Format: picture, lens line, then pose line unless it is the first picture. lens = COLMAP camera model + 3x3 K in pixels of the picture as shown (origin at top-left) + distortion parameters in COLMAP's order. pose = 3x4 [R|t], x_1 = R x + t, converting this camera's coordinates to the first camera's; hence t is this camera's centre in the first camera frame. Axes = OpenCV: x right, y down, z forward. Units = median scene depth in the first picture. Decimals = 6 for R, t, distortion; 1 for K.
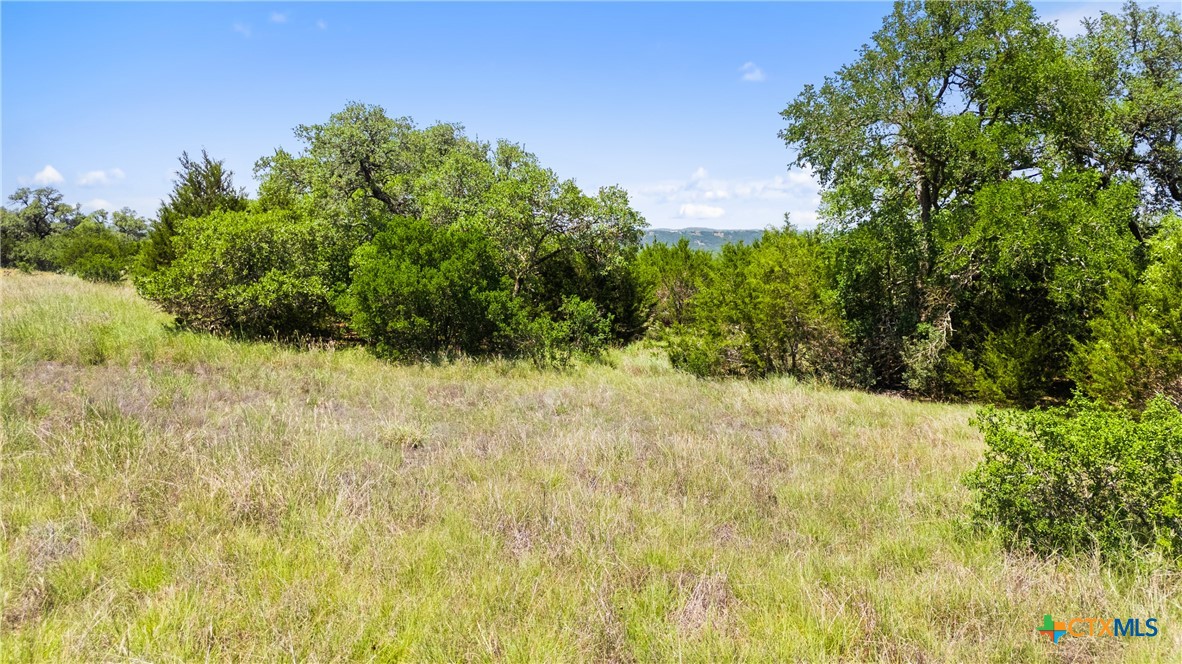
lens RADIAL K [[883.4, 0, 585.1], [0, 883.4, 334.8], [0, 0, 1]] dist [0.048611, -0.016043]
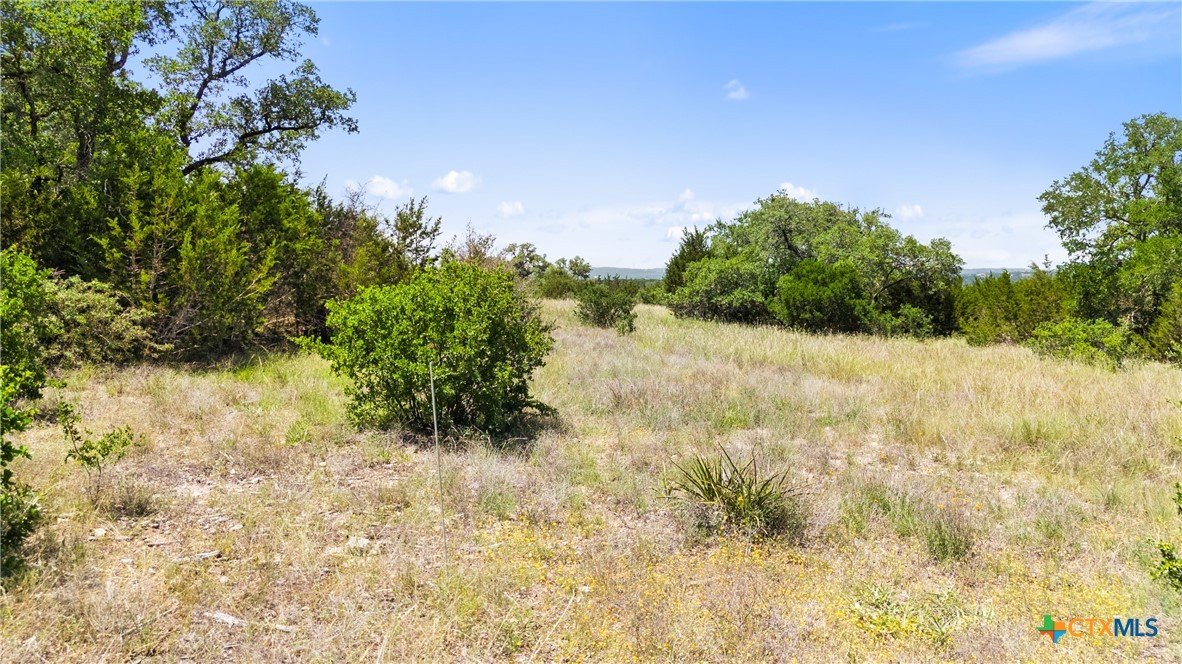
lens RADIAL K [[883.4, 0, 573.6], [0, 883.4, 332.2], [0, 0, 1]] dist [0.048611, -0.016043]
pose [[0.916442, 0.022249, -0.399550, 0.088107], [-0.042561, 0.998209, -0.042035, 0.115769], [0.397899, 0.055528, 0.915747, -0.879034]]
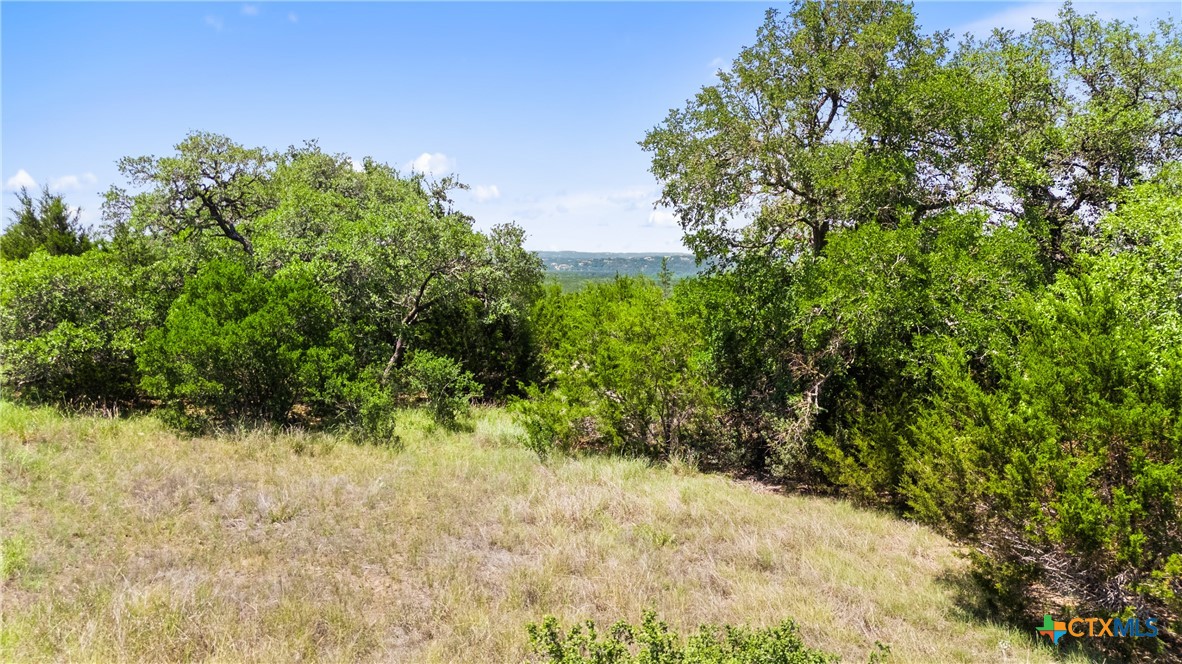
lens RADIAL K [[883.4, 0, 580.5], [0, 883.4, 348.5], [0, 0, 1]] dist [0.048611, -0.016043]
pose [[0.998213, 0.008172, -0.059197, 0.200044], [-0.009006, 0.999864, -0.013842, -0.038183], [0.059075, 0.014350, 0.998150, 0.145181]]
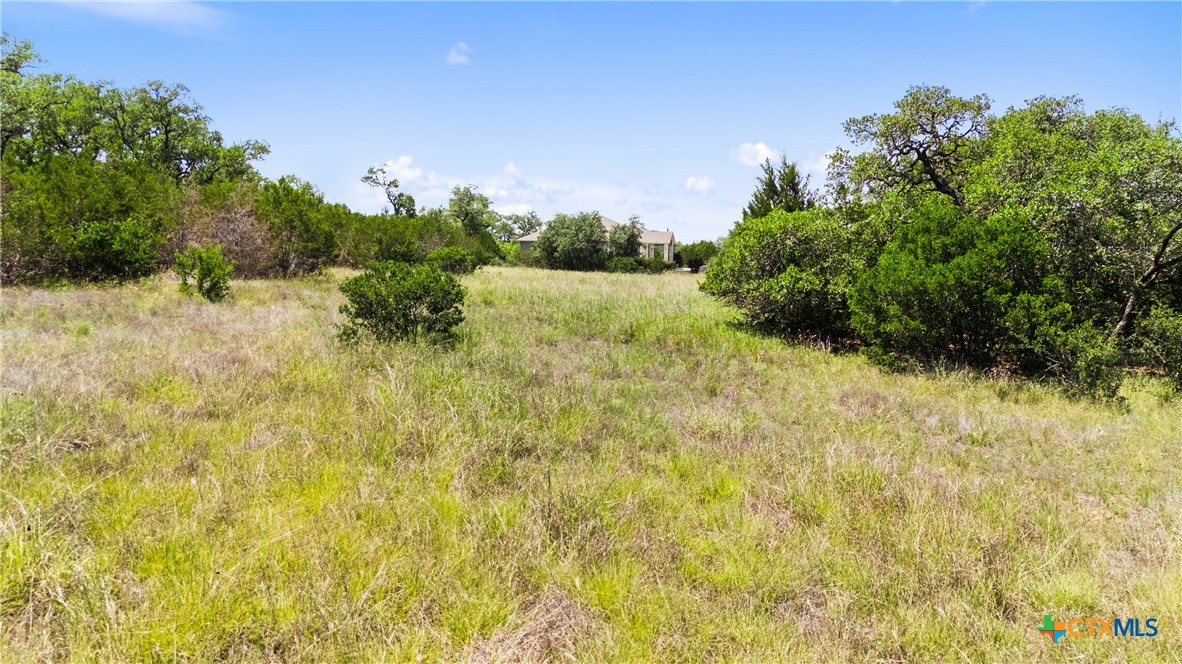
lens RADIAL K [[883.4, 0, 594.0], [0, 883.4, 327.2], [0, 0, 1]] dist [0.048611, -0.016043]
pose [[0.698790, 0.055785, -0.713148, 0.196461], [-0.074811, 0.997187, 0.004698, 0.006331], [0.711404, 0.050068, 0.700997, 0.146008]]
